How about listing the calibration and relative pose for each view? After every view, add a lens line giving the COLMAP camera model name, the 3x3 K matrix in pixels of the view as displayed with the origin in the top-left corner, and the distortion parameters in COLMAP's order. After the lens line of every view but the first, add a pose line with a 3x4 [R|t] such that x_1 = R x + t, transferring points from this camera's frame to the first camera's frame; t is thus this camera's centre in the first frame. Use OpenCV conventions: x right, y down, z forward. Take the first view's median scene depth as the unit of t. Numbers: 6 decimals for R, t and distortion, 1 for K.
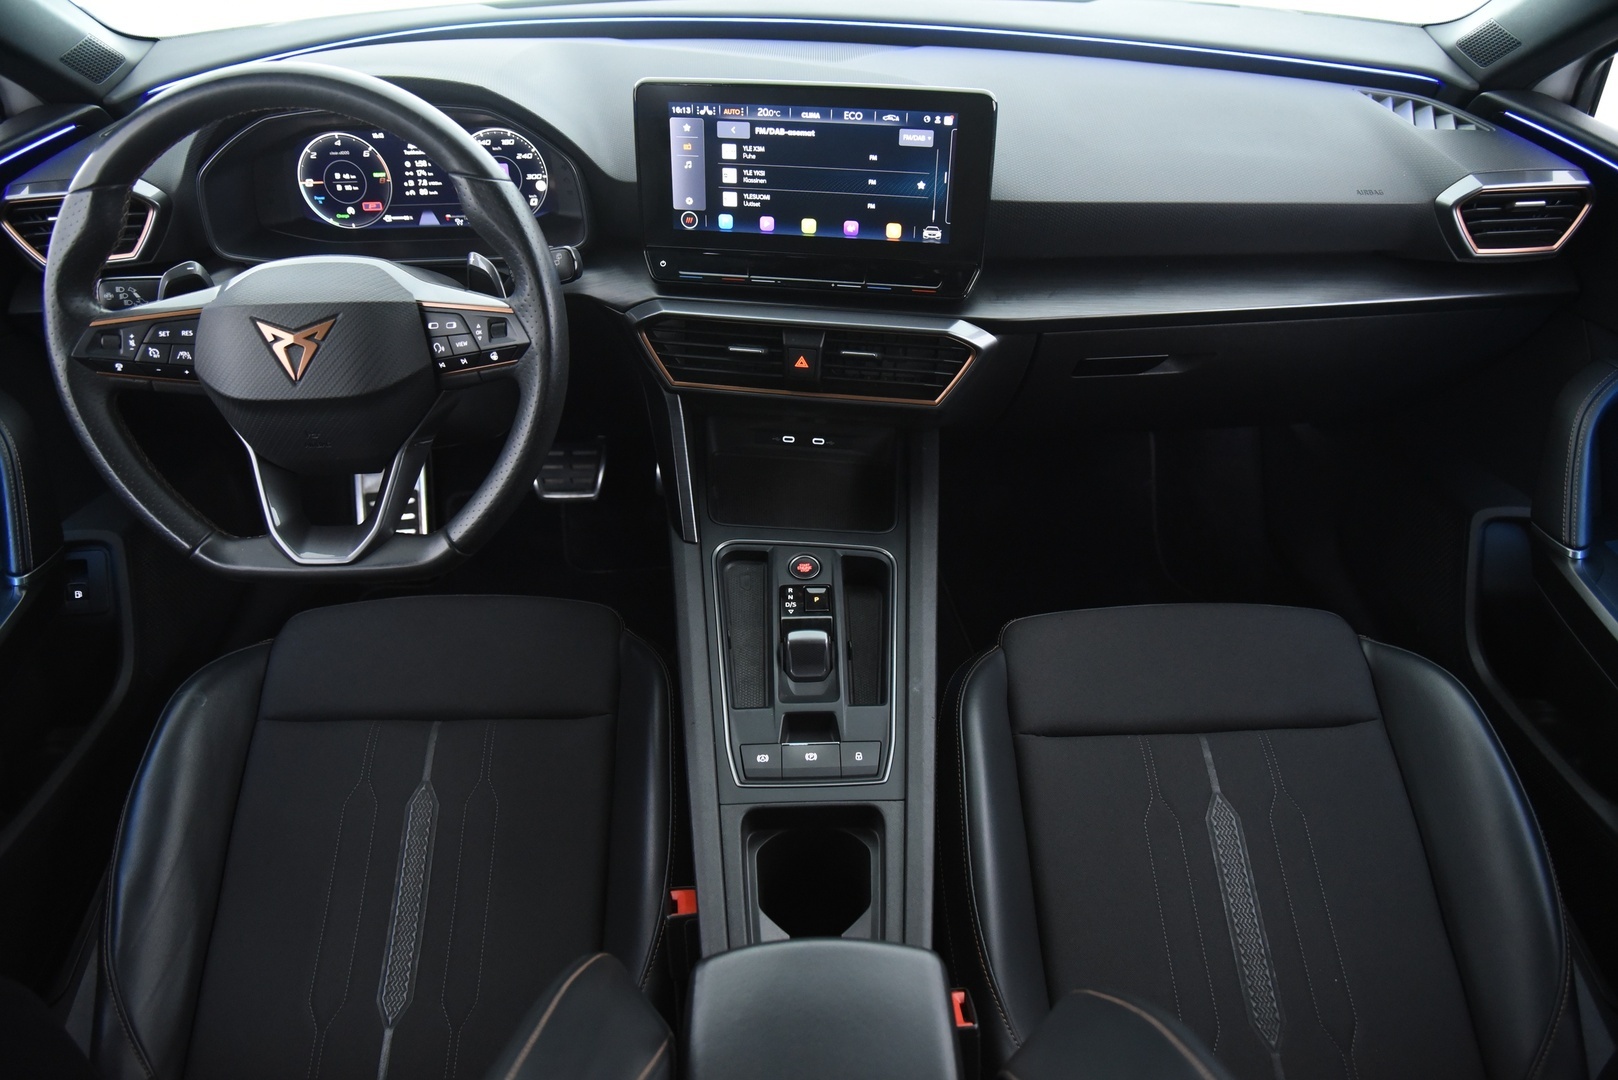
lens RADIAL K [[1084.7, 0, 809.0], [0, 1084.7, 540.0], [0, 0, 1]] dist [-0.128387, 0.065438]
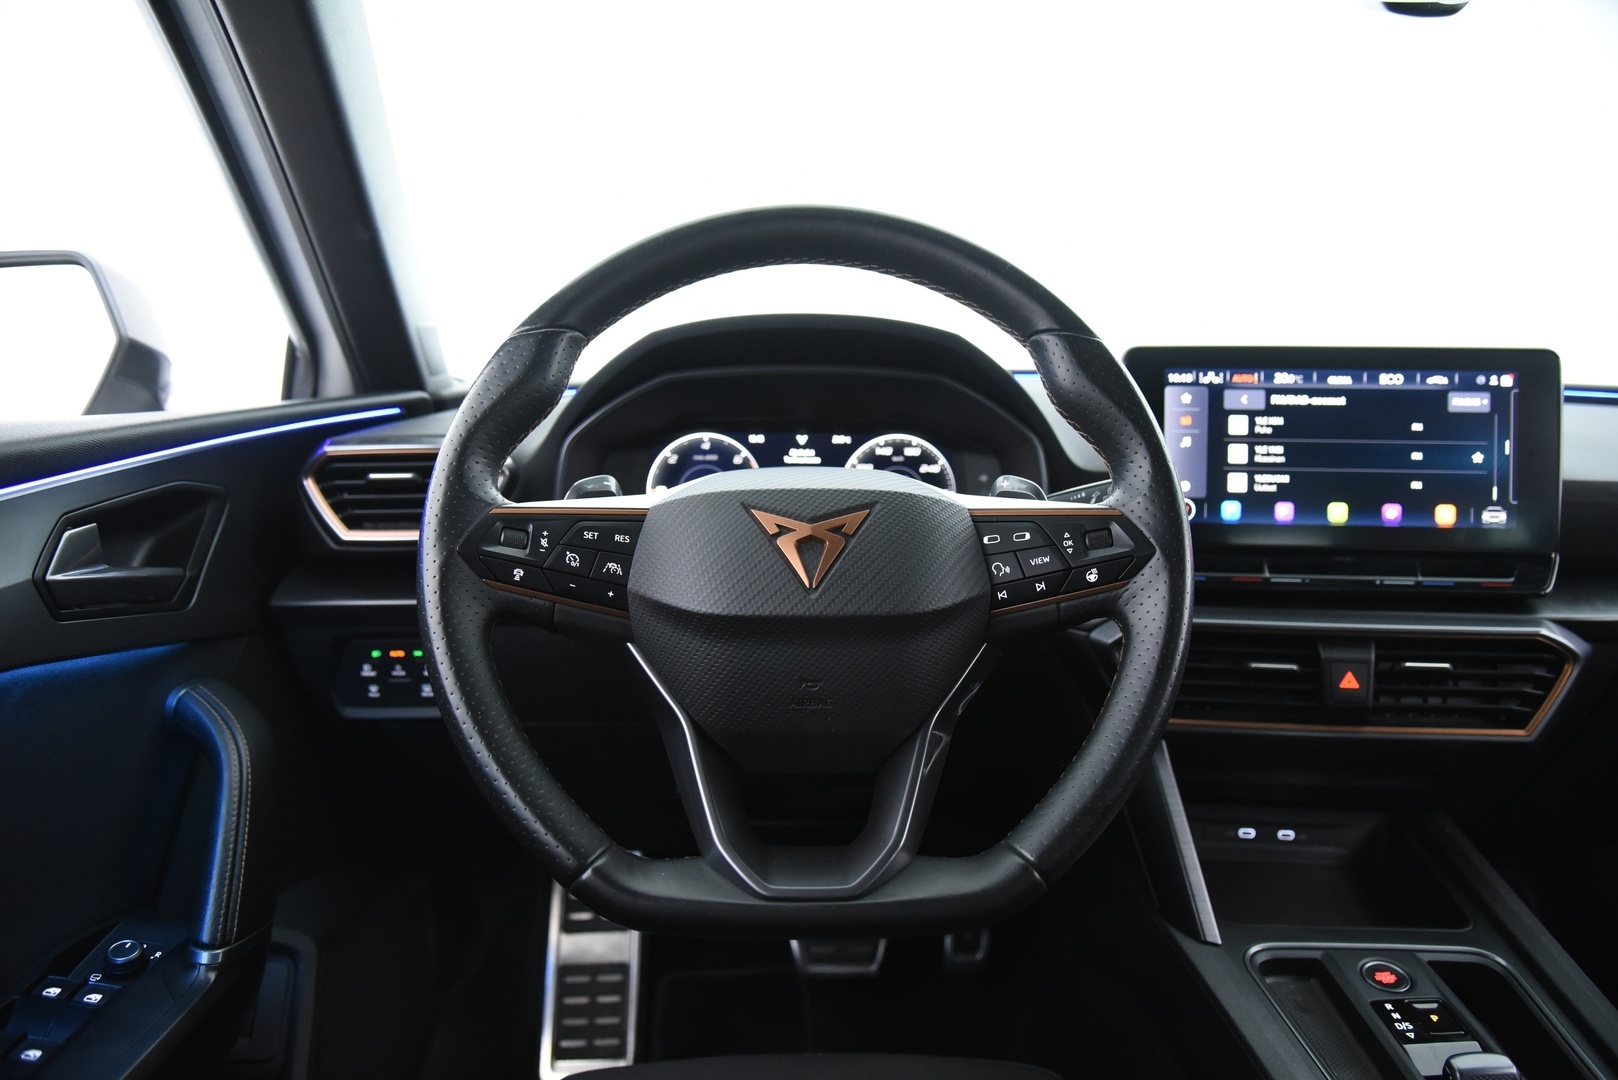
lens RADIAL K [[1084.7, 0, 809.0], [0, 1084.7, 540.0], [0, 0, 1]] dist [-0.128387, 0.065438]
pose [[0.999867, 0.005673, -0.015258, -0.392751], [-0.012705, 0.857955, -0.513567, 0.139713], [0.010177, 0.513693, 0.857914, 0.332232]]
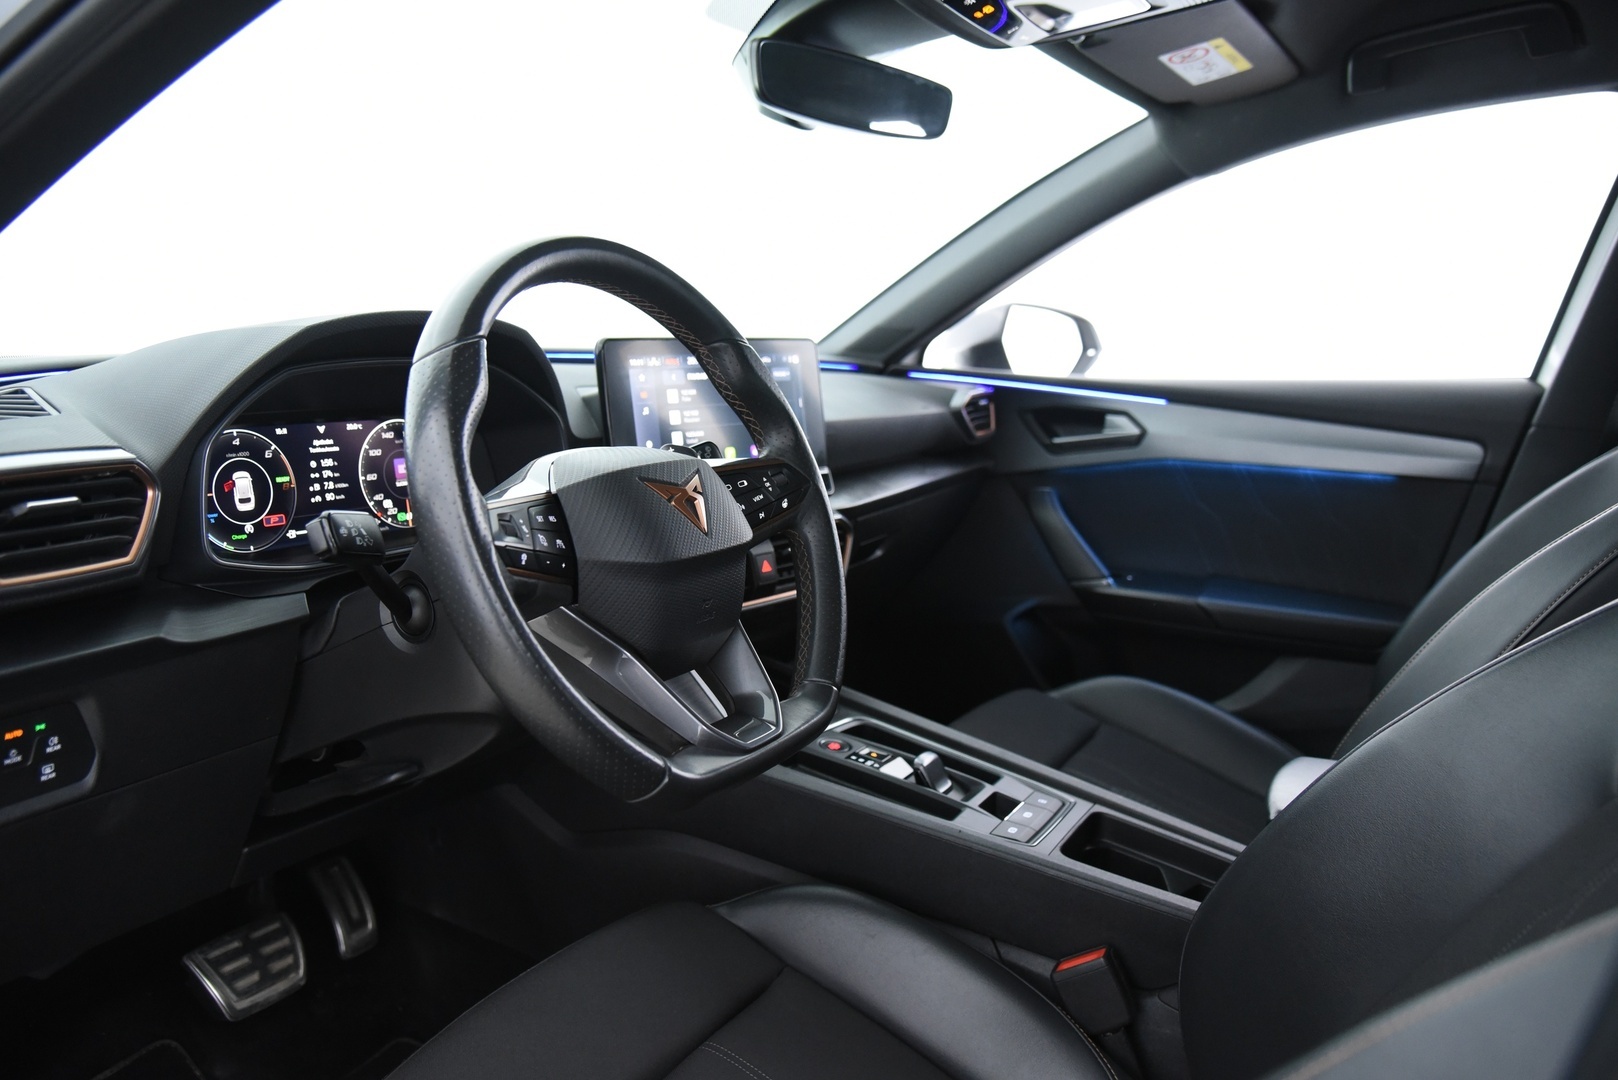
lens RADIAL K [[1218.0, 0, 809.0], [0, 1218.0, 540.0], [0, 0, 1]] dist [-0.071438, 0.000383]
pose [[0.526228, -0.133552, 0.839790, -1.088697], [0.527119, 0.826183, -0.198915, 0.090881], [-0.667255, 0.547344, 0.505158, 0.337611]]
